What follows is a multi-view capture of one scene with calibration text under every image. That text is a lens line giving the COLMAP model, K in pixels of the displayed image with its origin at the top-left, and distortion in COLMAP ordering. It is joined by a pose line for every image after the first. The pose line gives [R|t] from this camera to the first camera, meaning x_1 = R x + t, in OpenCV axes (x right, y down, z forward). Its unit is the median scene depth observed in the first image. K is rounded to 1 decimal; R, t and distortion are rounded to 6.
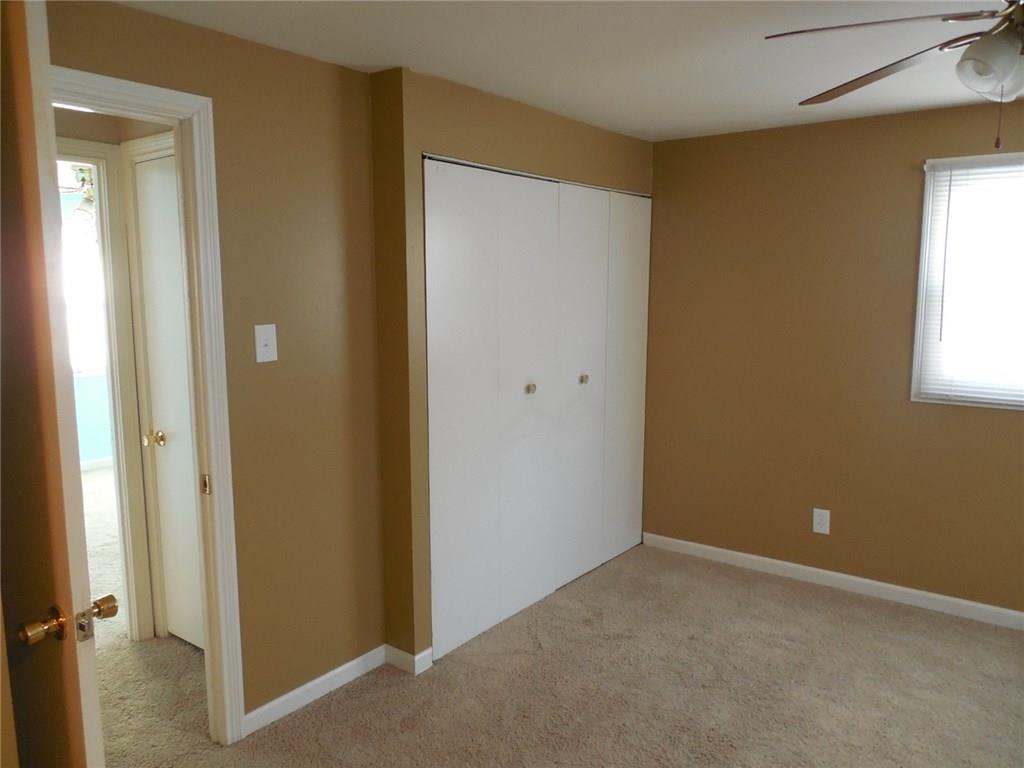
lens RADIAL K [[778.6, 0, 515.9], [0, 778.6, 380.0], [0, 0, 1]] dist [0.009399, -0.001720]
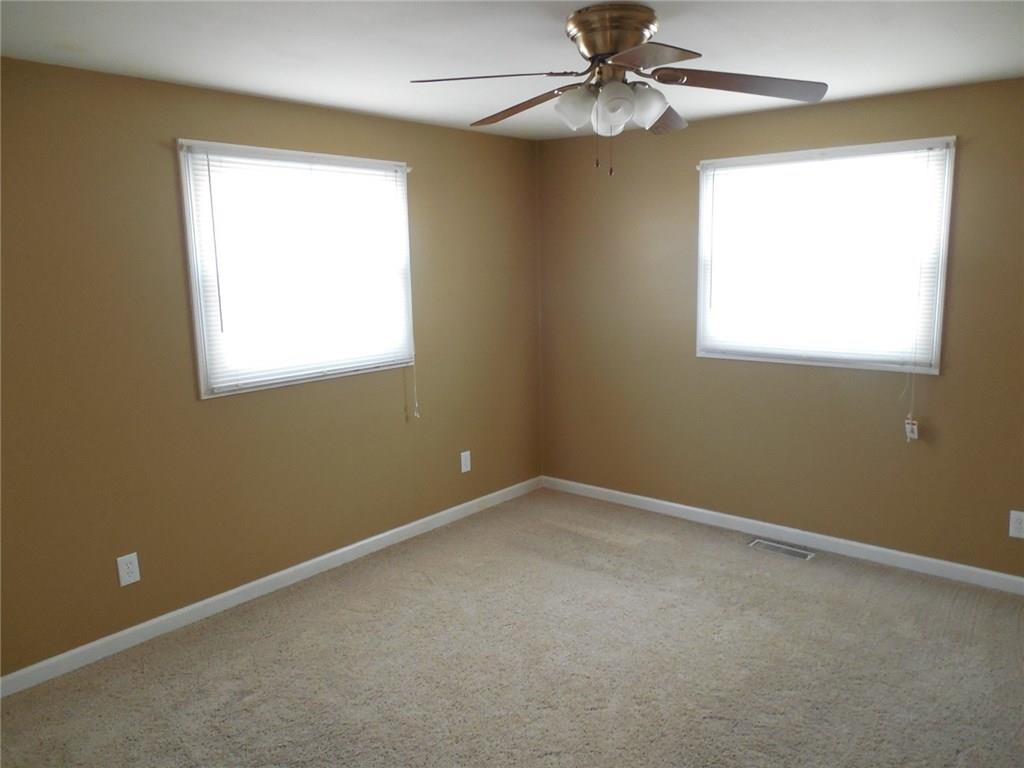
lens RADIAL K [[778.6, 0, 515.9], [0, 778.6, 380.0], [0, 0, 1]] dist [0.009399, -0.001720]
pose [[0.018652, -0.161179, 0.986749, -0.416512], [0.136174, 0.978134, 0.157197, -0.094254], [-0.990509, 0.131438, 0.040192, 0.607525]]
